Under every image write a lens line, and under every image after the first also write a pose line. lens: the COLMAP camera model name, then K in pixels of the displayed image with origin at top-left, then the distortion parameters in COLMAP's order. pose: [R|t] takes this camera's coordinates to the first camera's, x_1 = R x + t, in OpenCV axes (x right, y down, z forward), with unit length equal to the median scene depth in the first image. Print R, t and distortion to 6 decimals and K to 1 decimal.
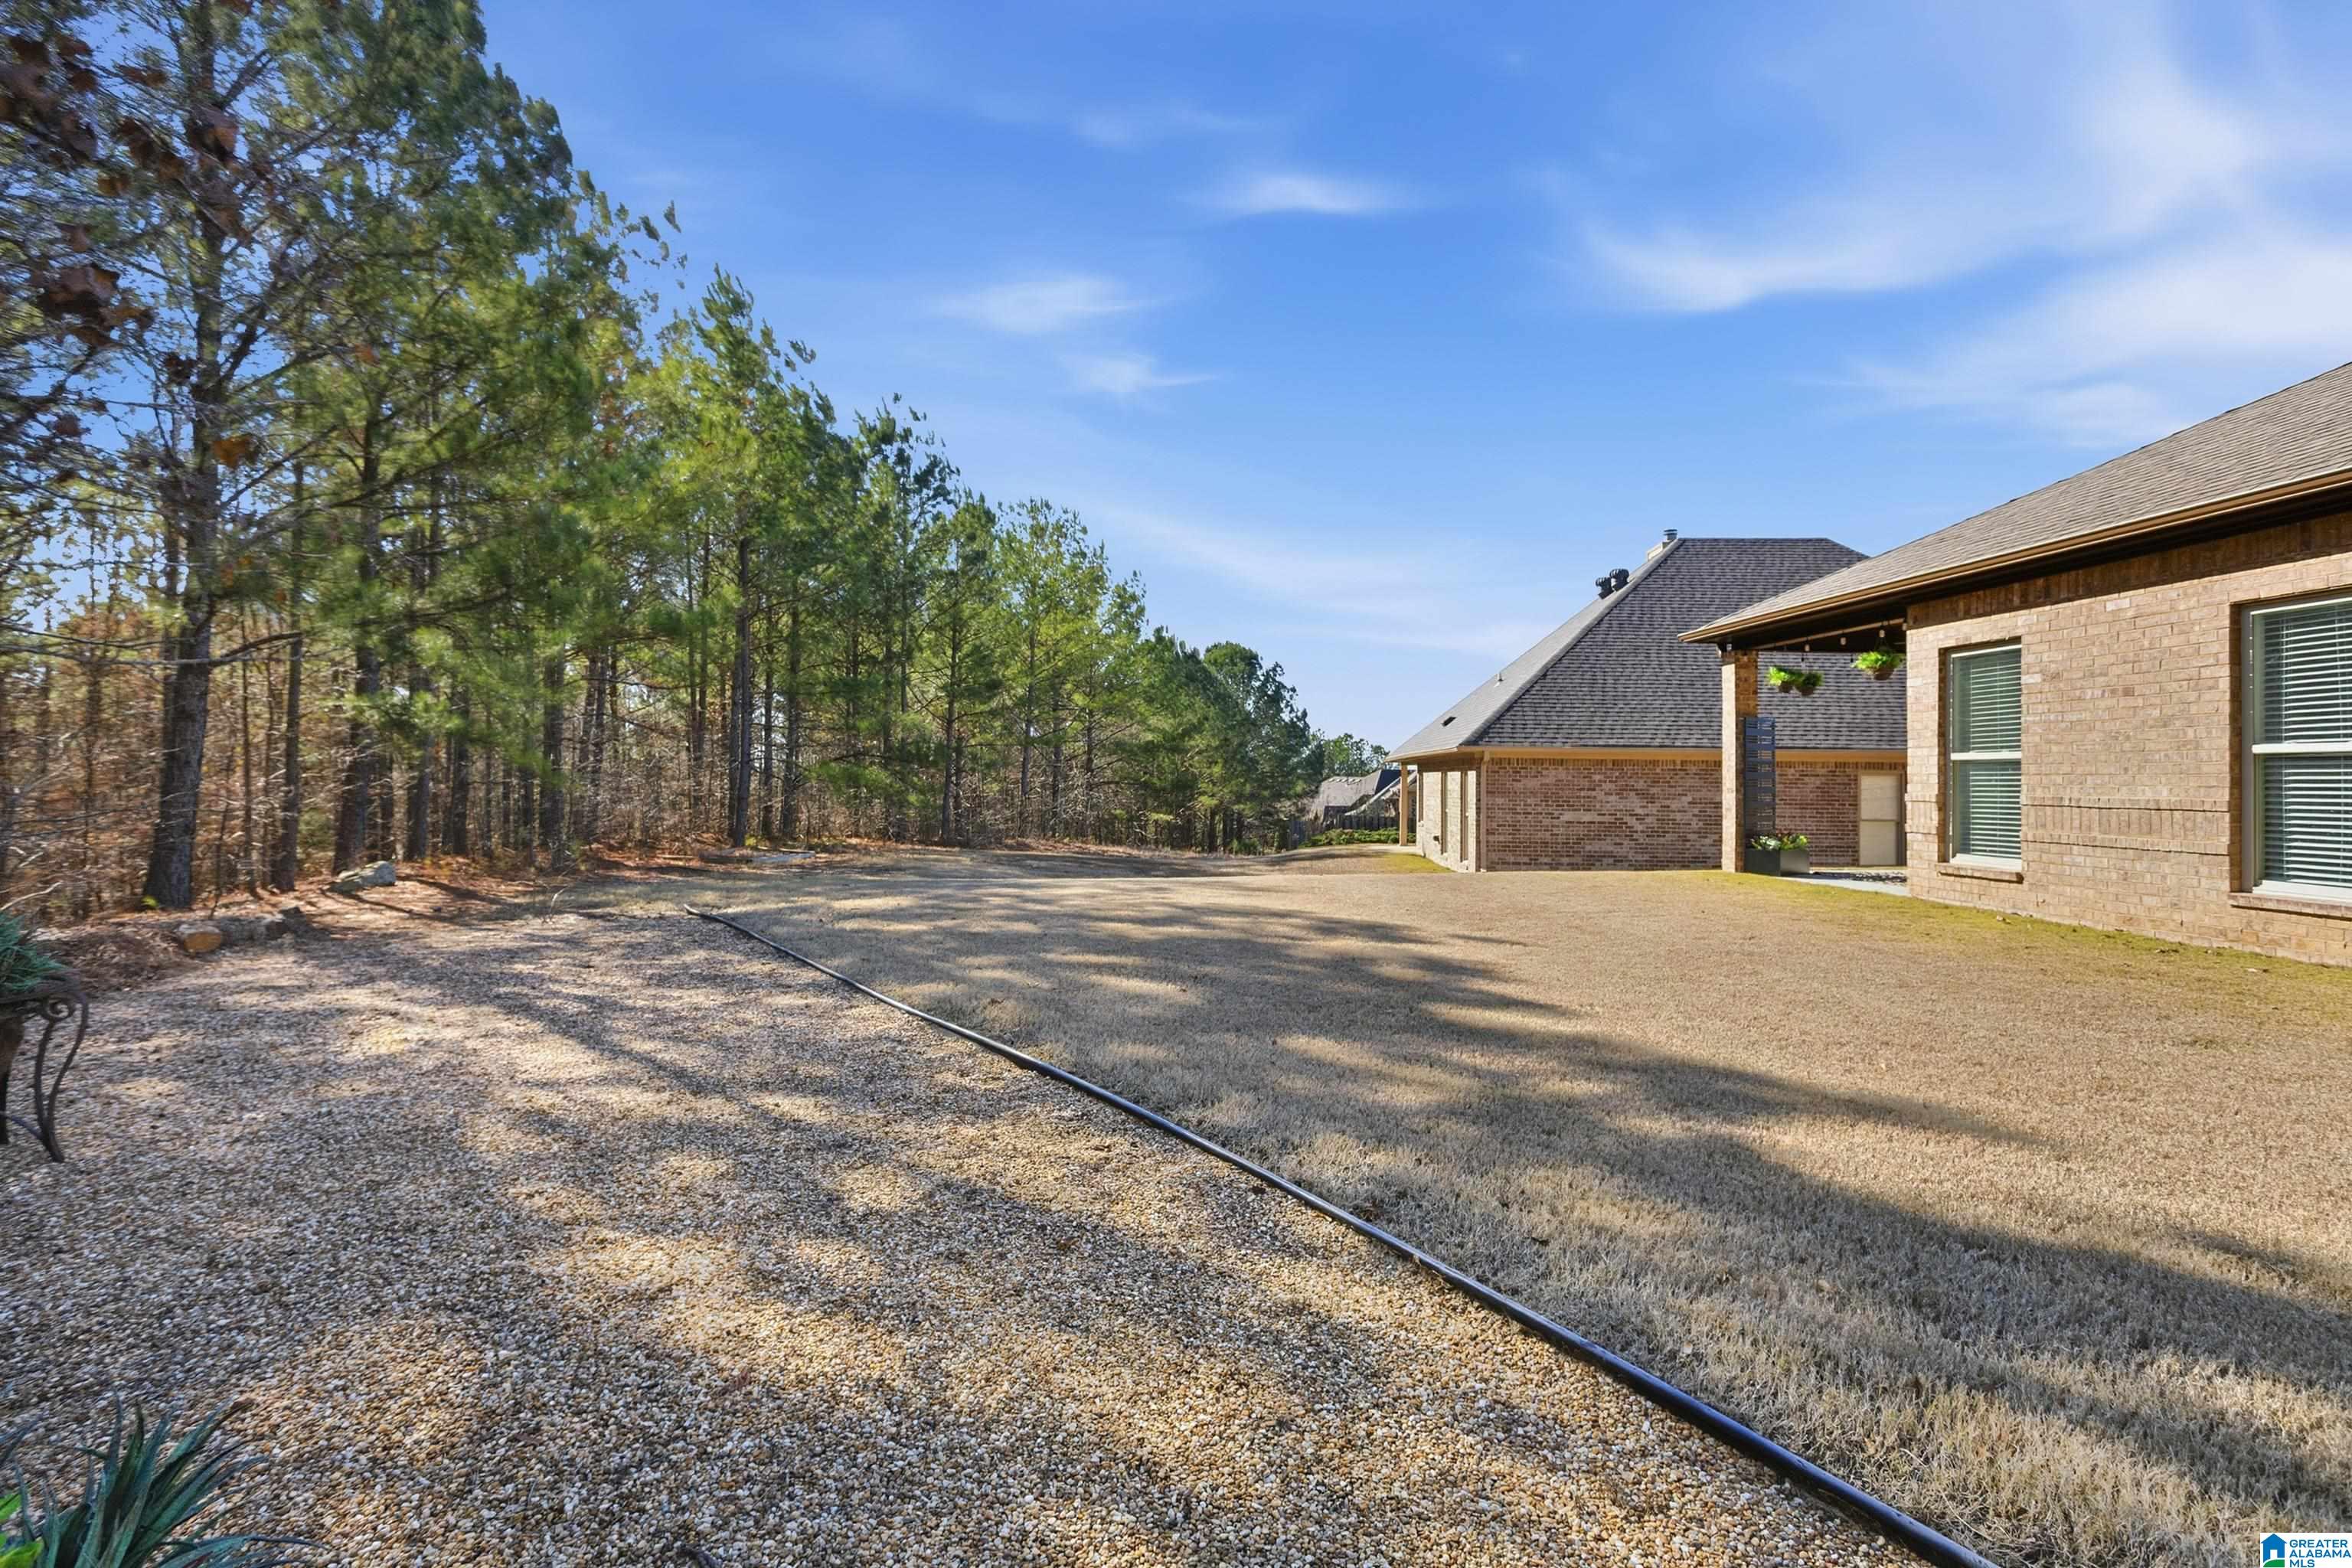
lens RADIAL K [[1180.8, 0, 1176.0], [0, 1180.8, 784.0], [0, 0, 1]] dist [0.014176, 0.001371]
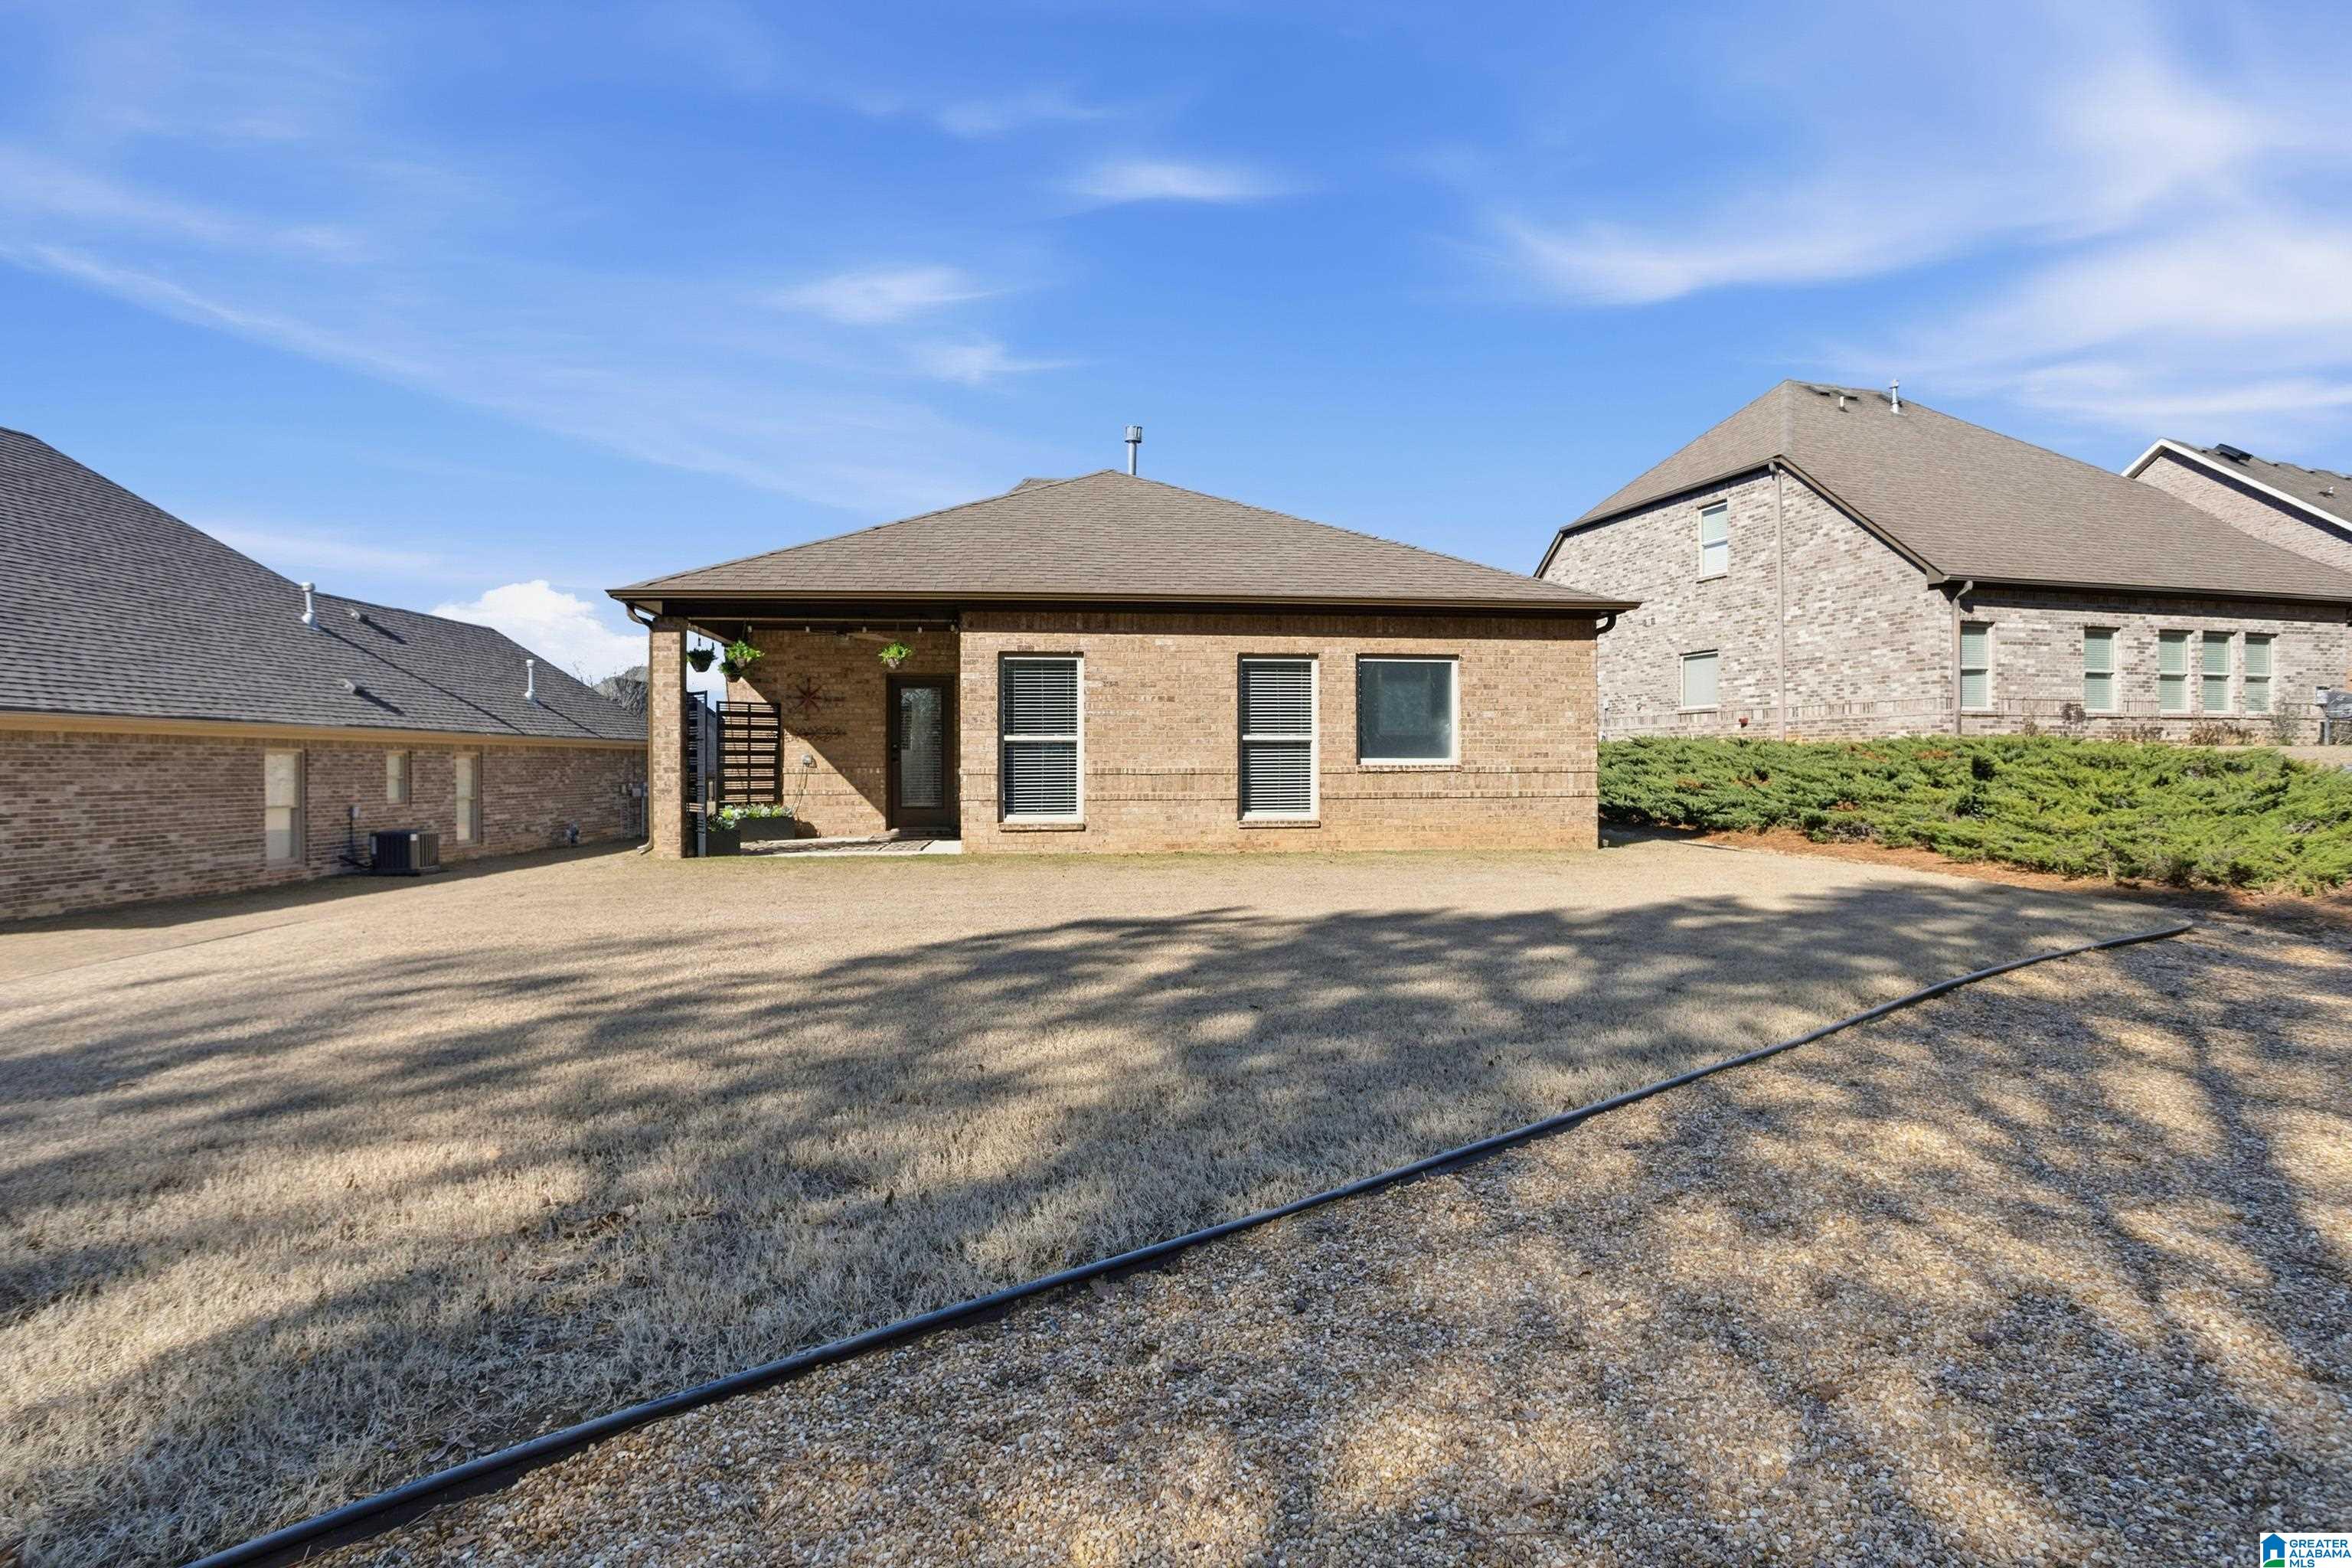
lens RADIAL K [[1180.8, 0, 1176.0], [0, 1180.8, 784.0], [0, 0, 1]] dist [0.014176, 0.001371]
pose [[-0.049845, -0.026583, 0.998403, -0.650145], [0.008481, 0.999598, 0.027038, -0.007139], [-0.998721, 0.009815, -0.049600, 0.936923]]
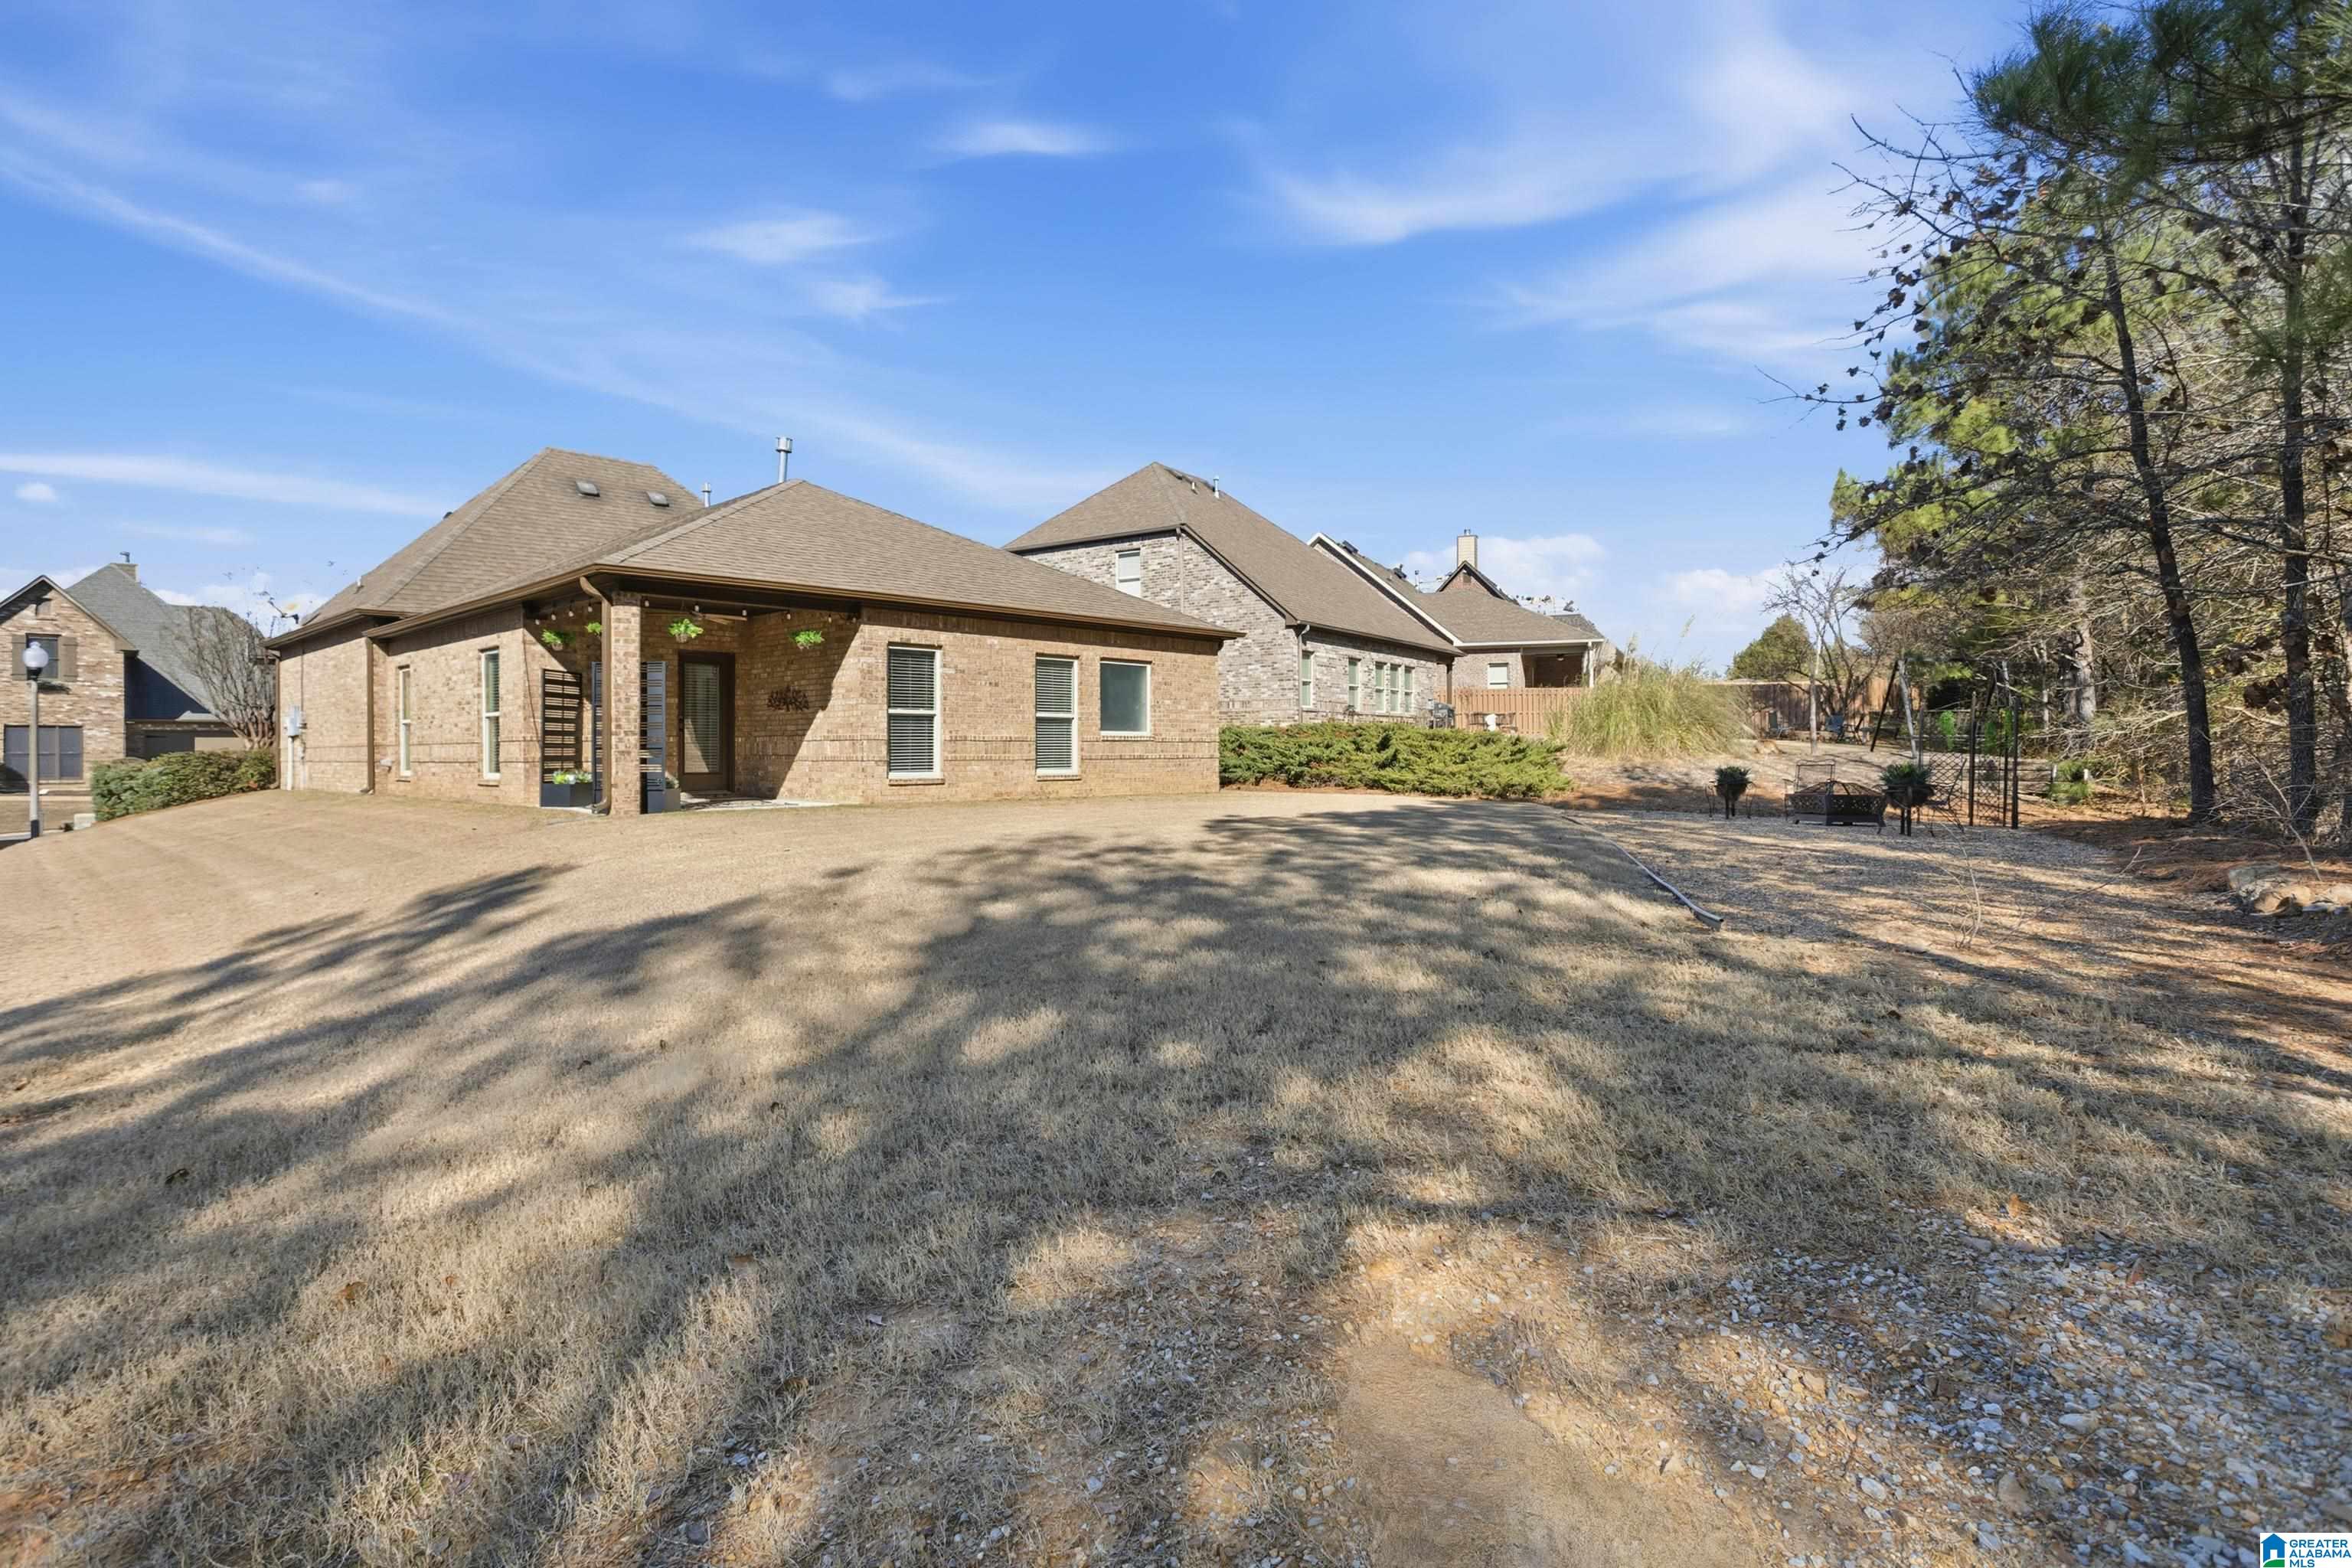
lens RADIAL K [[1180.8, 0, 1176.0], [0, 1180.8, 784.0], [0, 0, 1]] dist [0.014176, 0.001371]
pose [[-0.661634, -0.030009, 0.749226, -0.833190], [-0.000048, 0.999201, 0.039978, 0.011687], [-0.749827, 0.026415, -0.661107, 1.860769]]
